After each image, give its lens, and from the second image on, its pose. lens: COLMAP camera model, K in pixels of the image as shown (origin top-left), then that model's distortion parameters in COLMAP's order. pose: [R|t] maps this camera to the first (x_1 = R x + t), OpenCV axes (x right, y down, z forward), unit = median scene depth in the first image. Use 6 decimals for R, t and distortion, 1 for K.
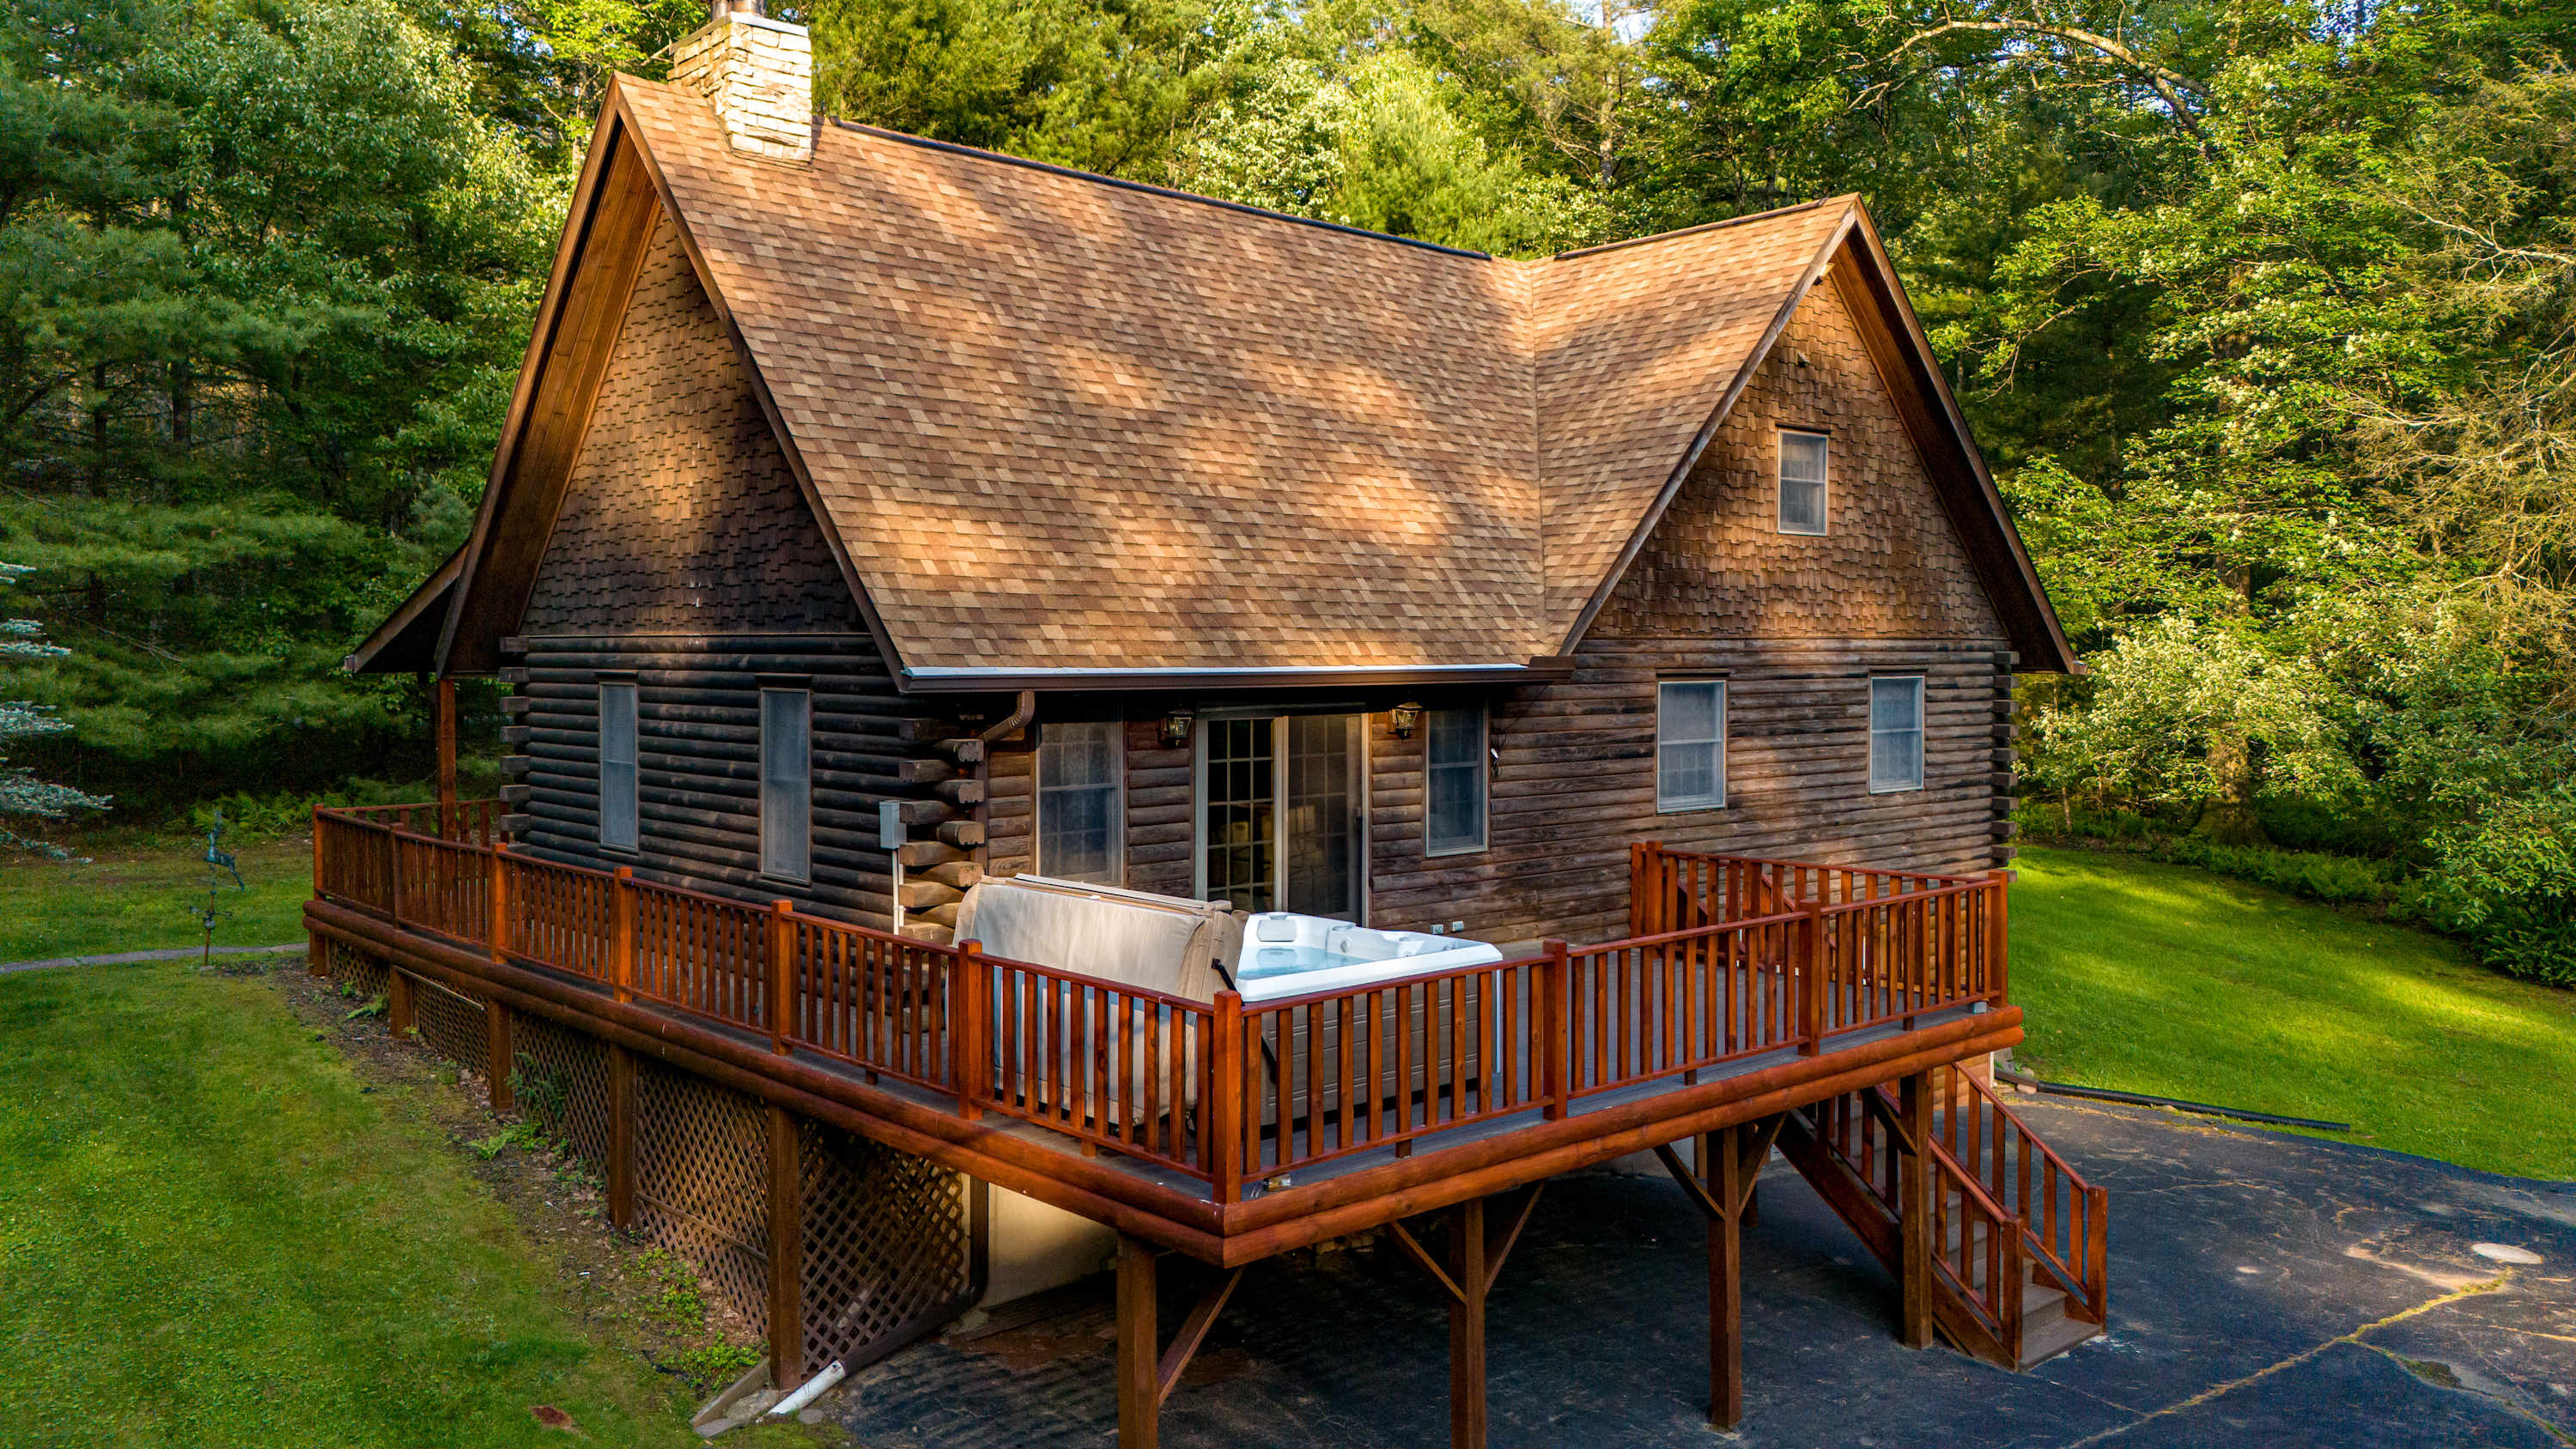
lens RADIAL K [[1869.1, 0, 1310.2], [0, 1869.1, 704.5], [0, 0, 1]] dist [0.036740, -0.022224]
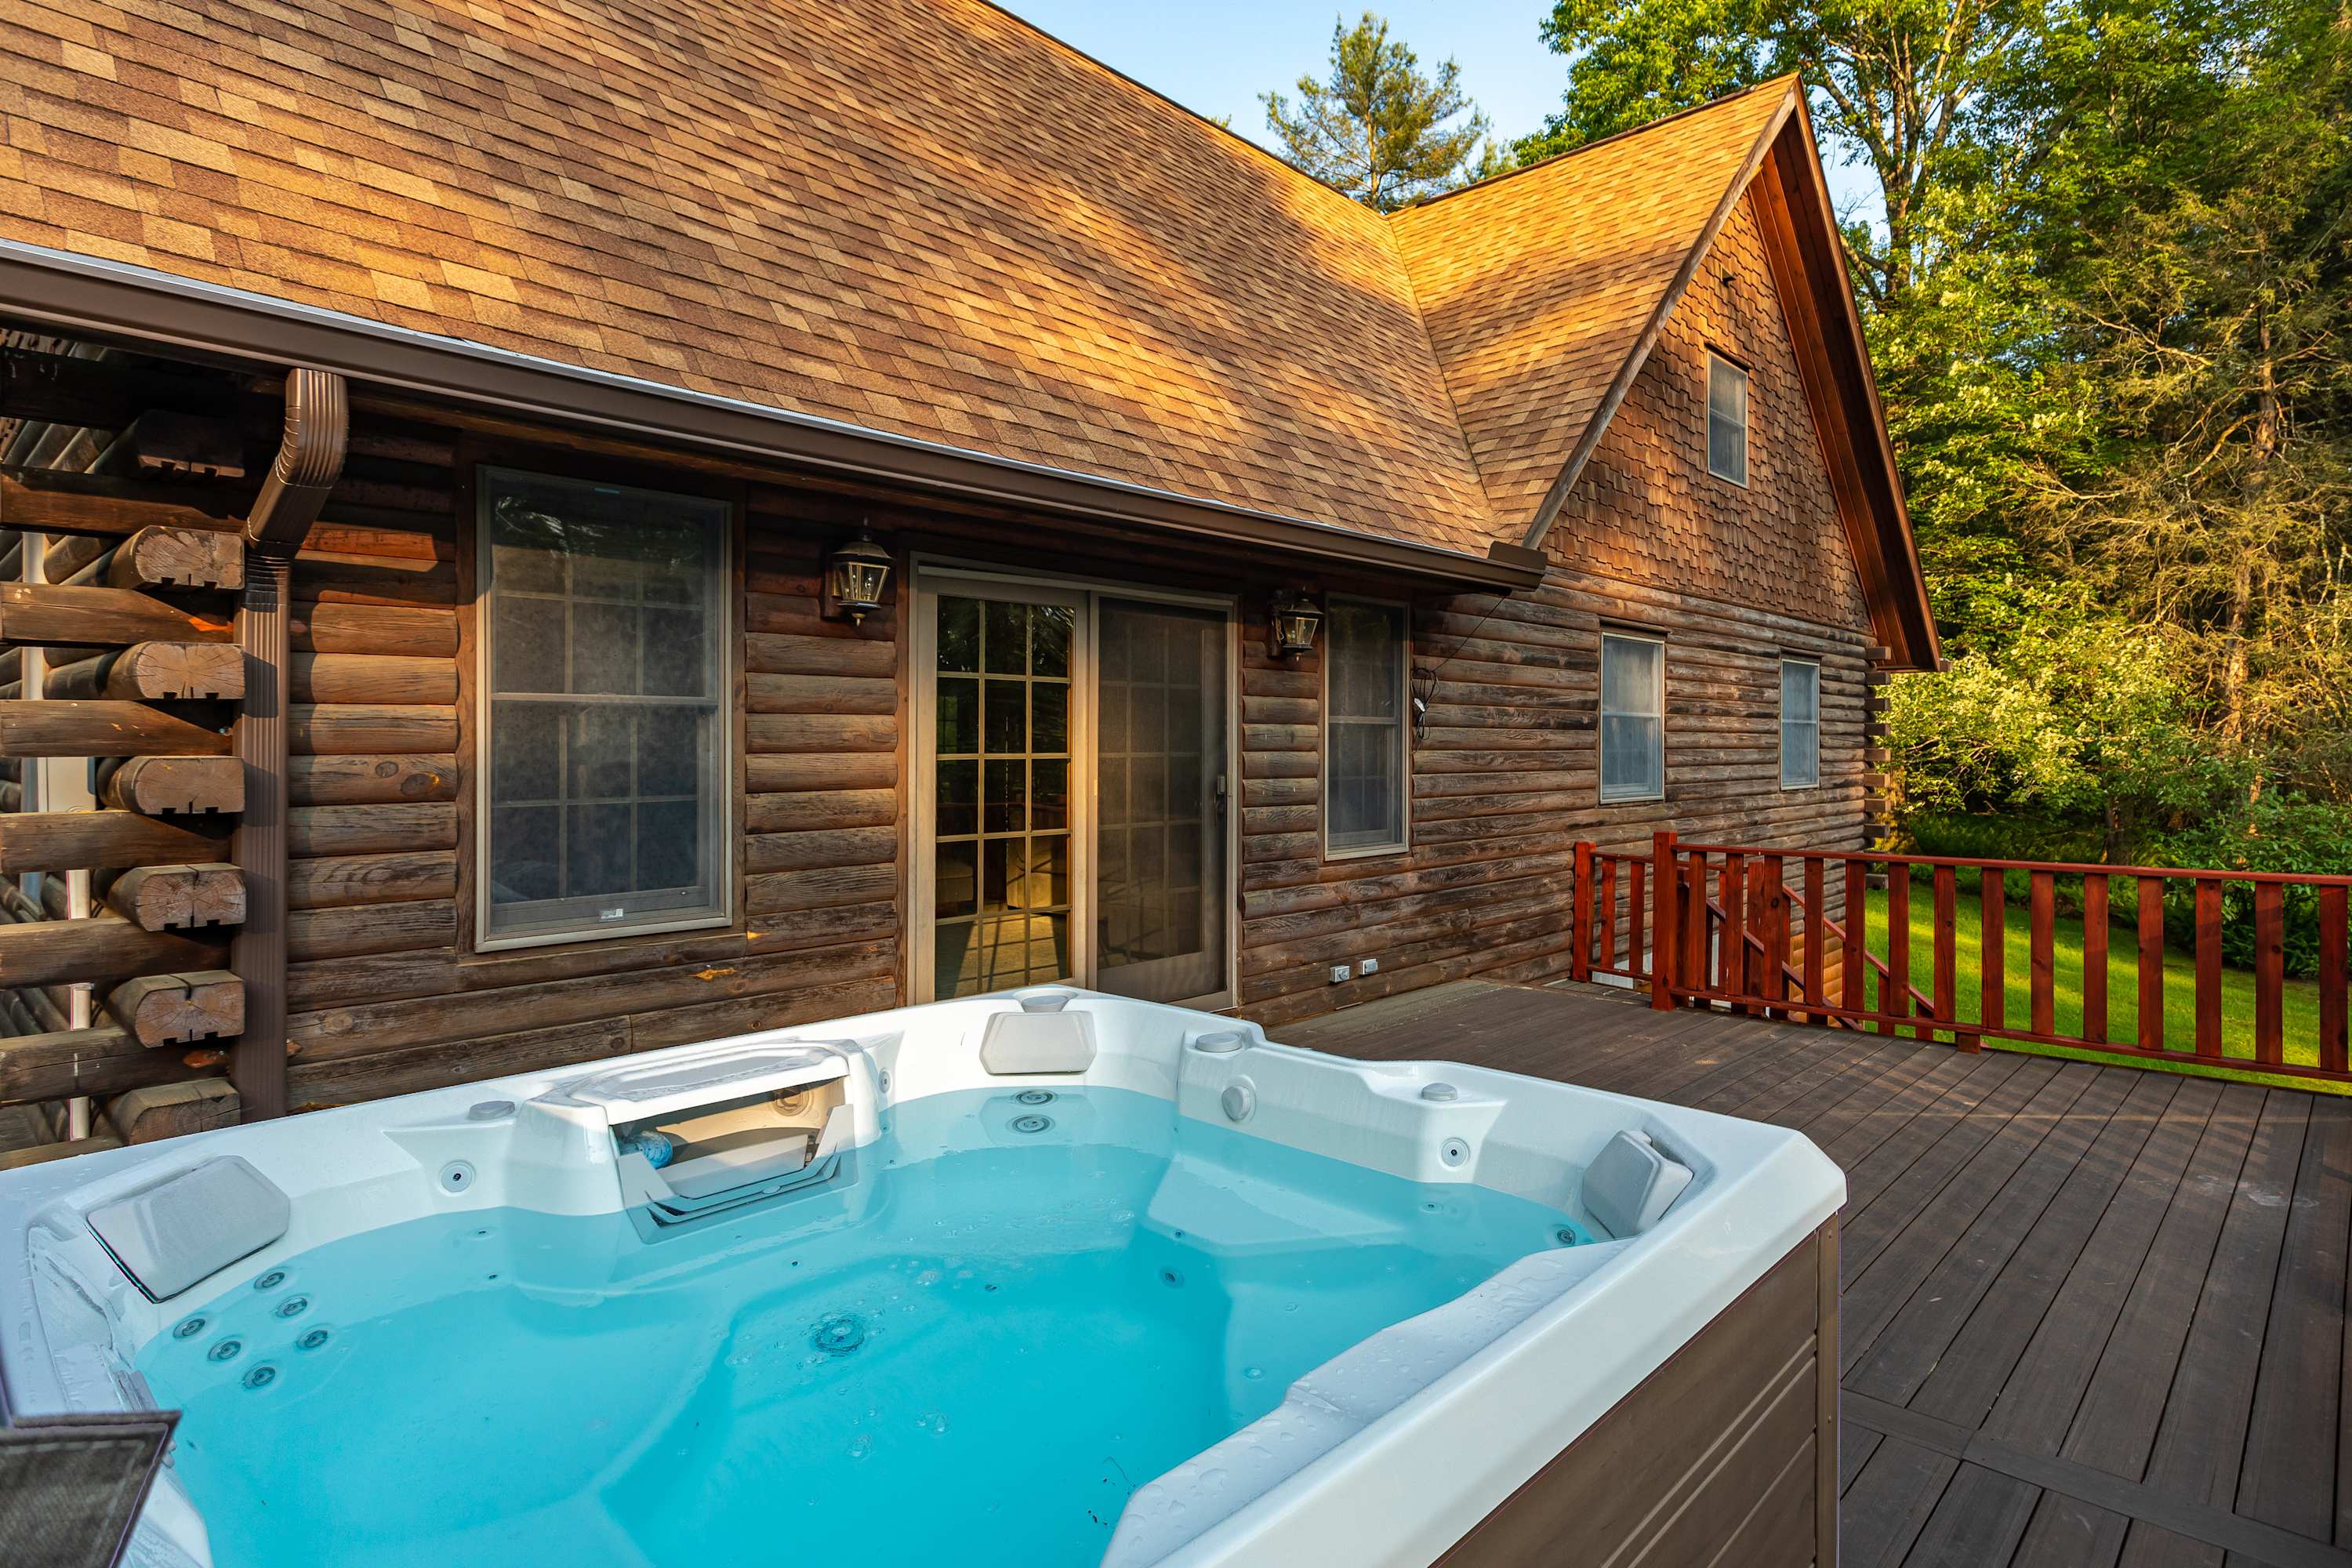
lens RADIAL K [[1180.8, 0, 1283.2], [0, 1180.8, 747.5], [0, 0, 1]] dist [-0.005817, 0.006278]
pose [[0.993799, 0.001752, 0.111176, 0.003287], [0.001312, 0.999621, -0.027488, 0.049574], [-0.111182, 0.027463, 0.993420, 0.551266]]
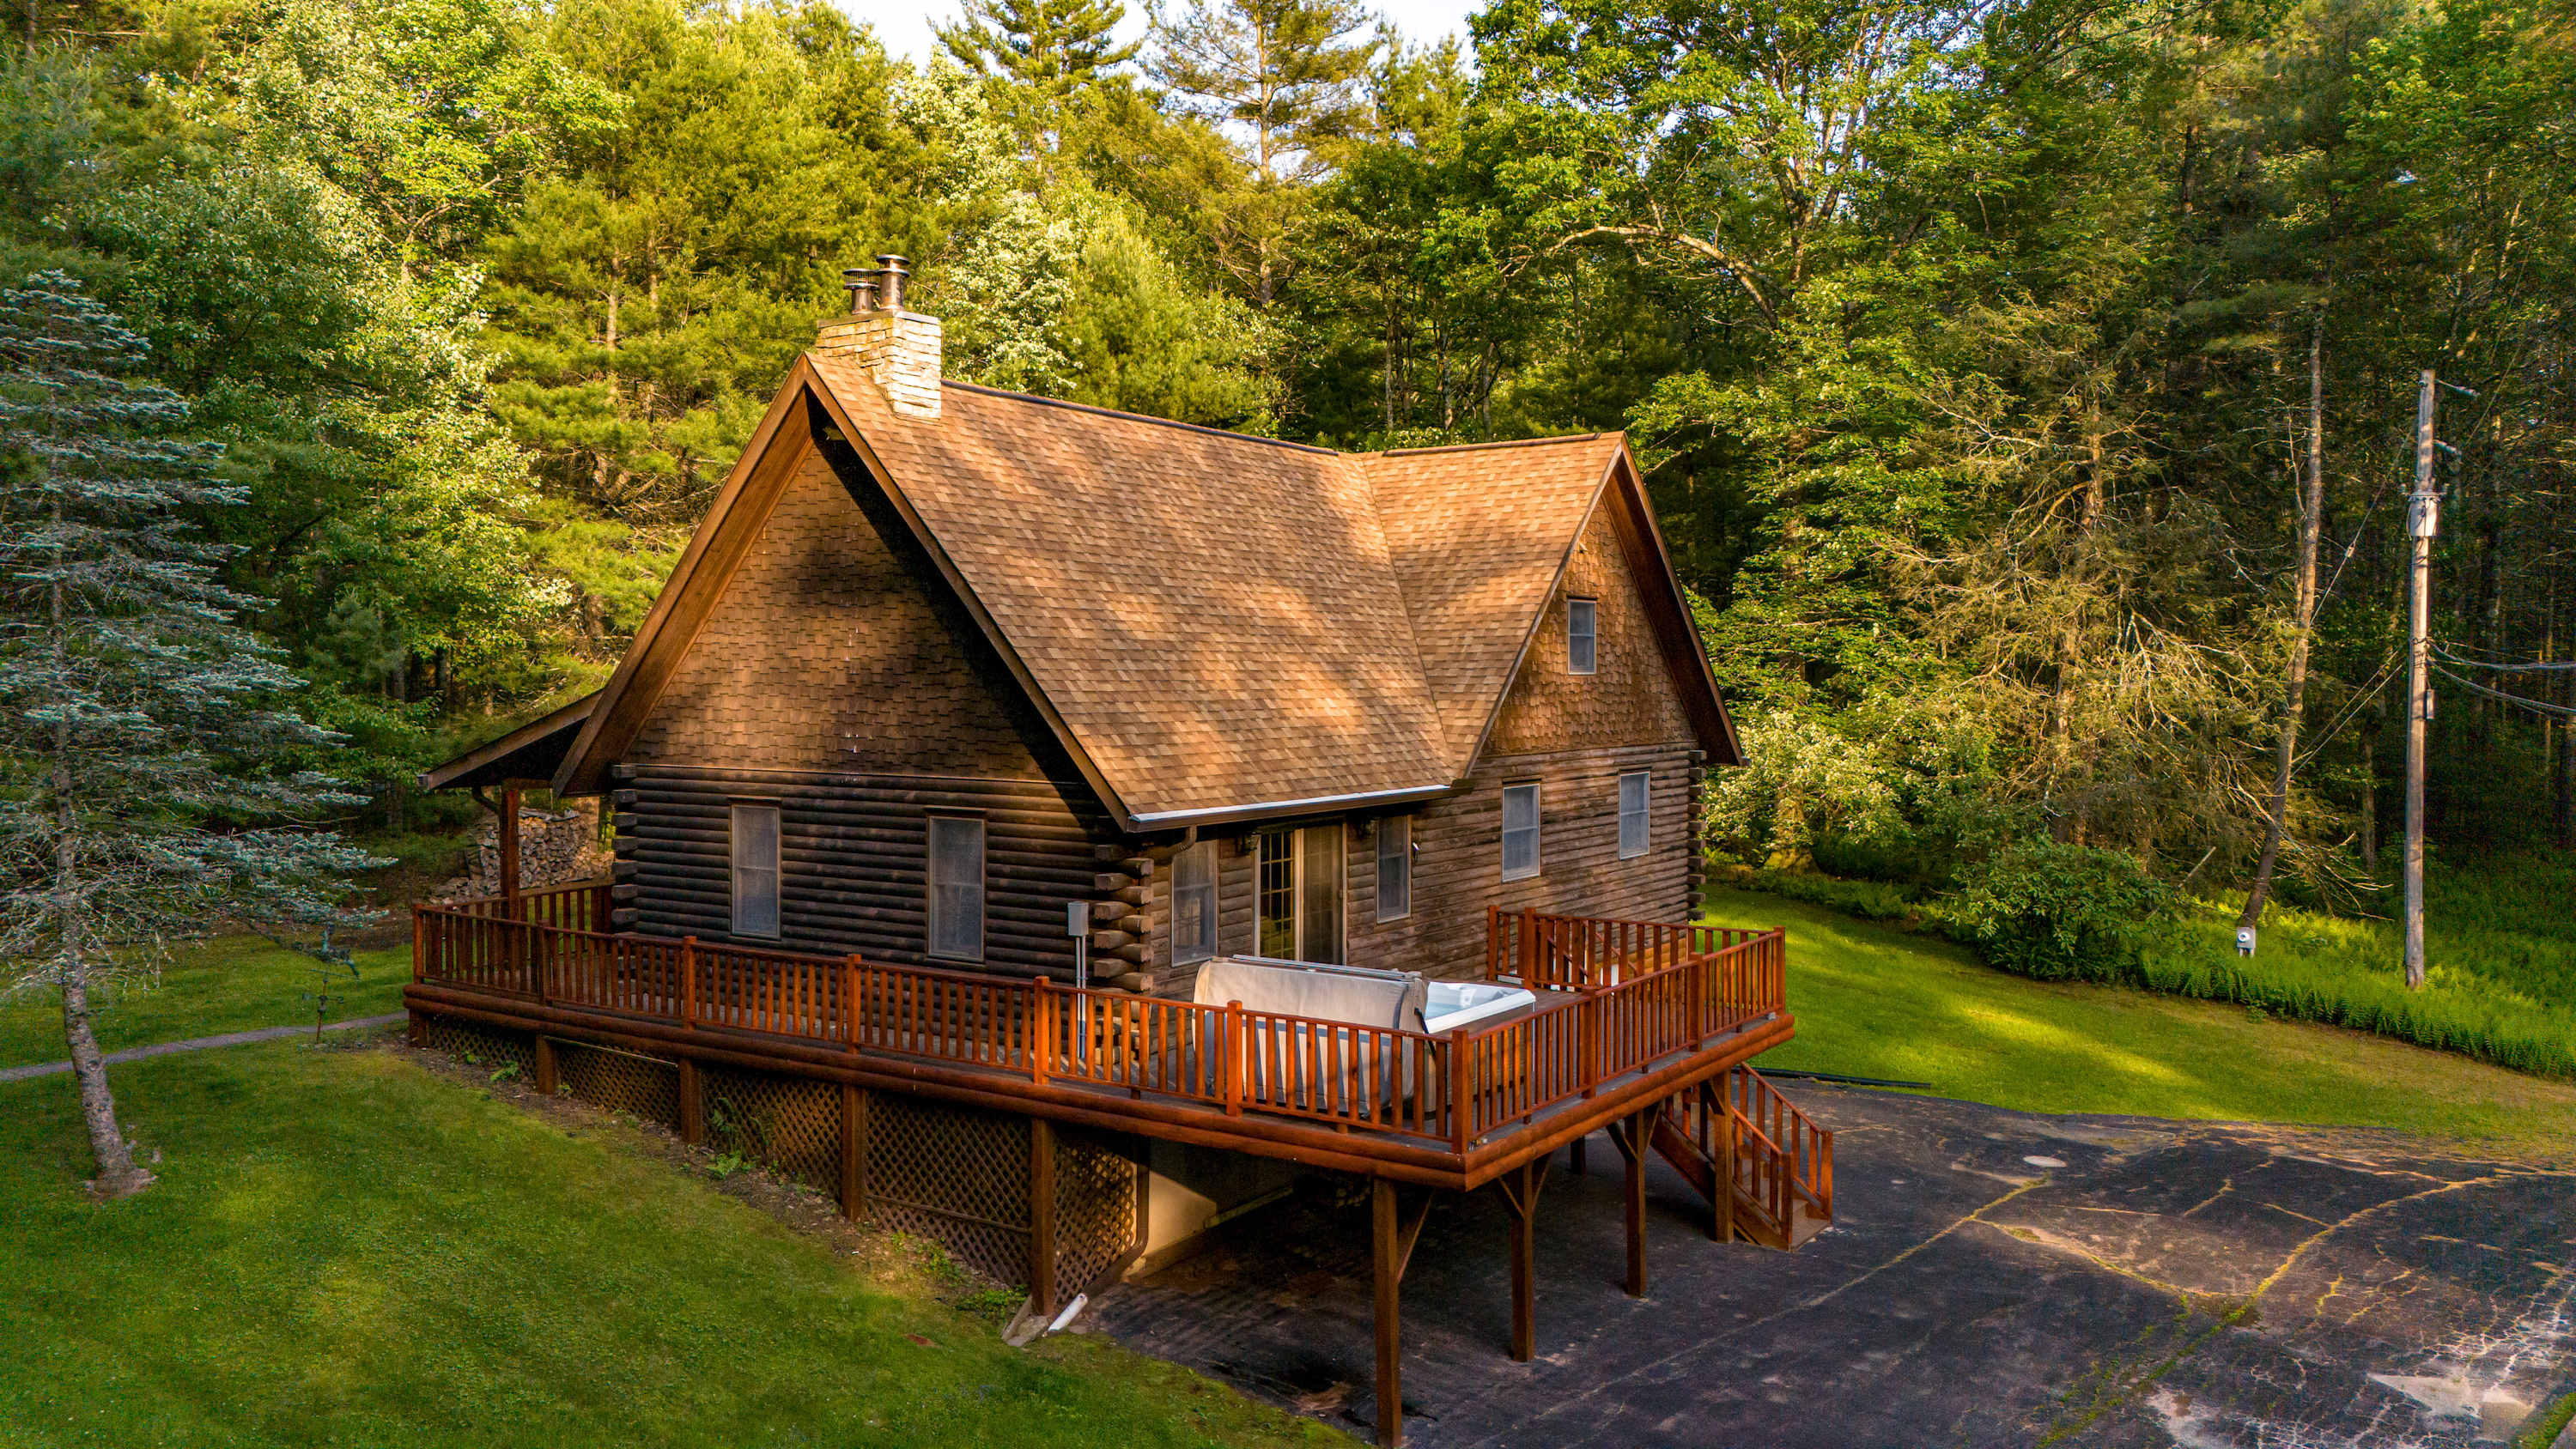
lens RADIAL K [[1869.1, 0, 1272.1], [0, 1869.1, 731.3], [0, 0, 1]] dist [0.036740, -0.022224]
pose [[0.971969, -0.007485, 0.234991, -0.311310], [0.006529, 0.999967, 0.004845, -0.063392], [-0.235020, -0.003175, 0.971985, -0.307731]]
